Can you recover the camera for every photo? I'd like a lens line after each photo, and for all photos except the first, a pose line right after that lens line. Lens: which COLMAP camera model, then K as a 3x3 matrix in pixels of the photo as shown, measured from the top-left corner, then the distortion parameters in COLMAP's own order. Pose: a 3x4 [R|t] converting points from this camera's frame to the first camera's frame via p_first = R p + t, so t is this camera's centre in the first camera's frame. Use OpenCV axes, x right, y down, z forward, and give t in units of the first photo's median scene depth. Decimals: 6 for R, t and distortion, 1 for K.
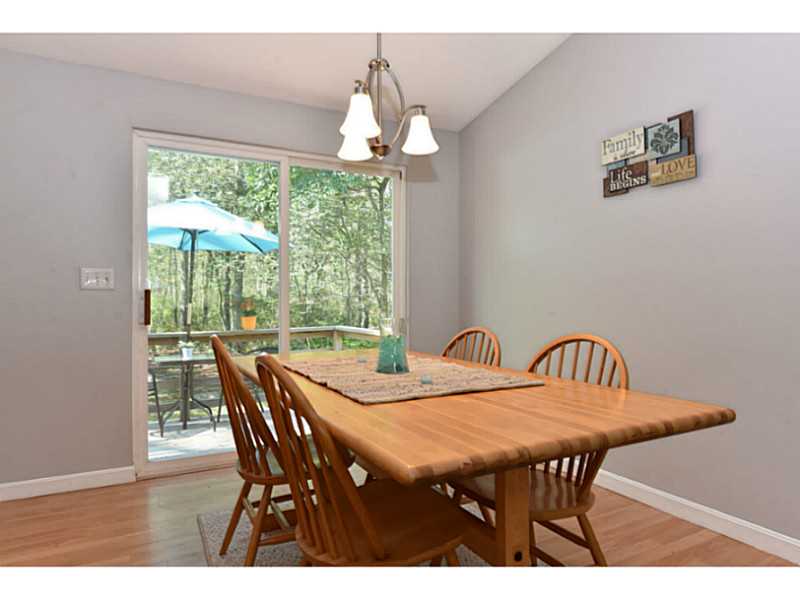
lens RADIAL K [[524.3, 0, 394.8], [0, 524.3, 299.2], [0, 0, 1]] dist [-0.002559, 0.000543]
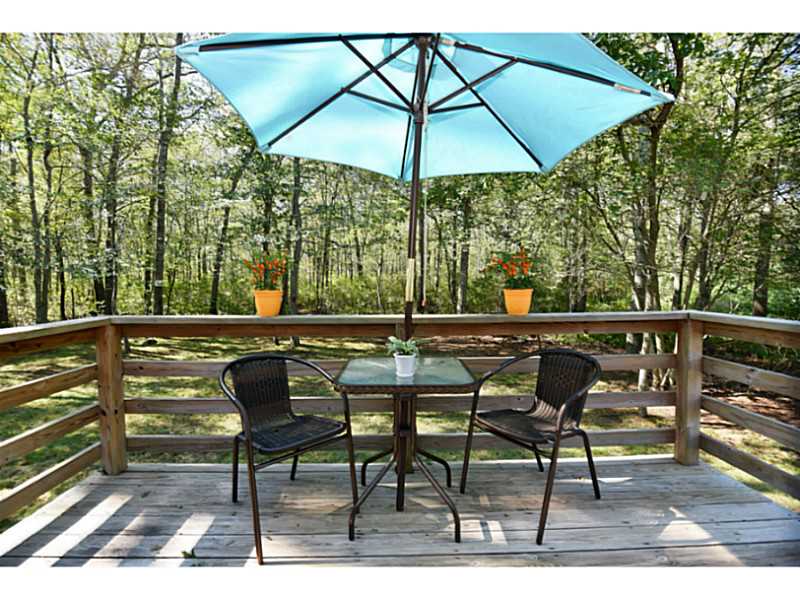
lens RADIAL K [[325.3, 0, 400.0], [0, 325.3, 300.0], [0, 0, 1]] dist [0.000036, 0.000013]
pose [[0.896147, 0.027517, -0.442902, -0.411622], [-0.002825, 0.998409, 0.056315, 0.045390], [0.443747, -0.049216, 0.894799, 1.125727]]
